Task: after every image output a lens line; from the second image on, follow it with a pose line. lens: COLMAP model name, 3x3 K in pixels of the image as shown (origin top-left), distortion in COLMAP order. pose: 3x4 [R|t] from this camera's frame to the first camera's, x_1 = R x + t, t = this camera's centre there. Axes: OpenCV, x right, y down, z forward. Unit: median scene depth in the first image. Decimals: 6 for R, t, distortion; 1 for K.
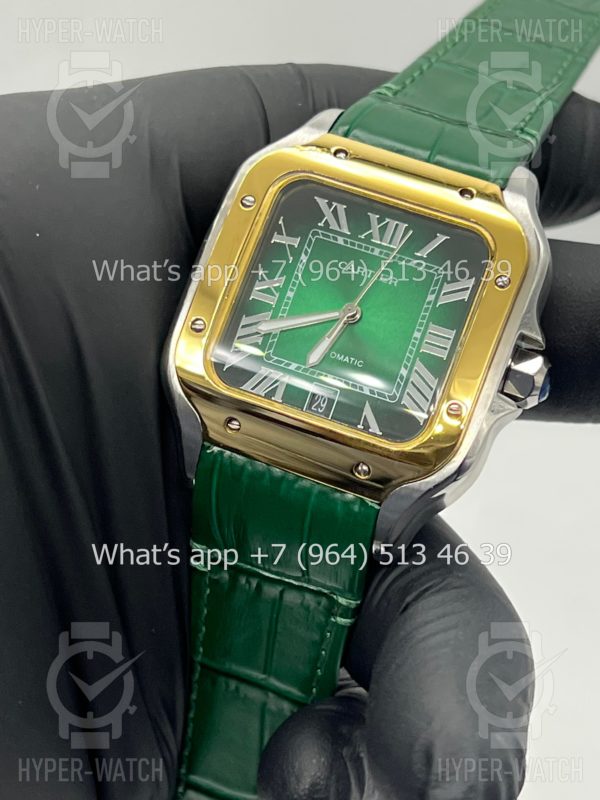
lens RADIAL K [[1912.2, 0, 297.2], [0, 1912.2, 396.7], [0, 0, 1]] dist [0.358475, 0.000000]
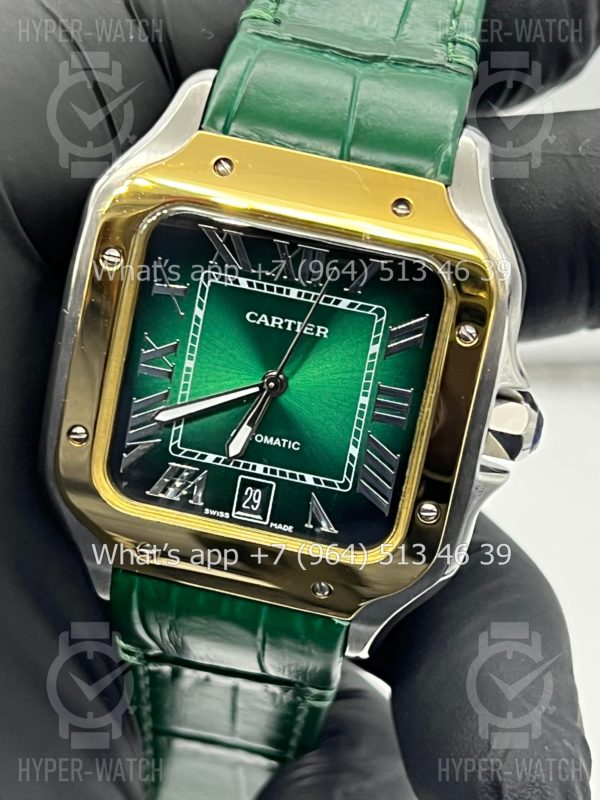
lens RADIAL K [[1912.2, 0, 300.4], [0, 1912.2, 402.5], [0, 0, 1]] dist [0.358475, 0.000000]
pose [[0.985654, -0.167474, 0.020962, 0.021265], [0.149181, 0.922538, 0.355906, -0.303947], [-0.078943, -0.347673, 0.934287, 0.284020]]
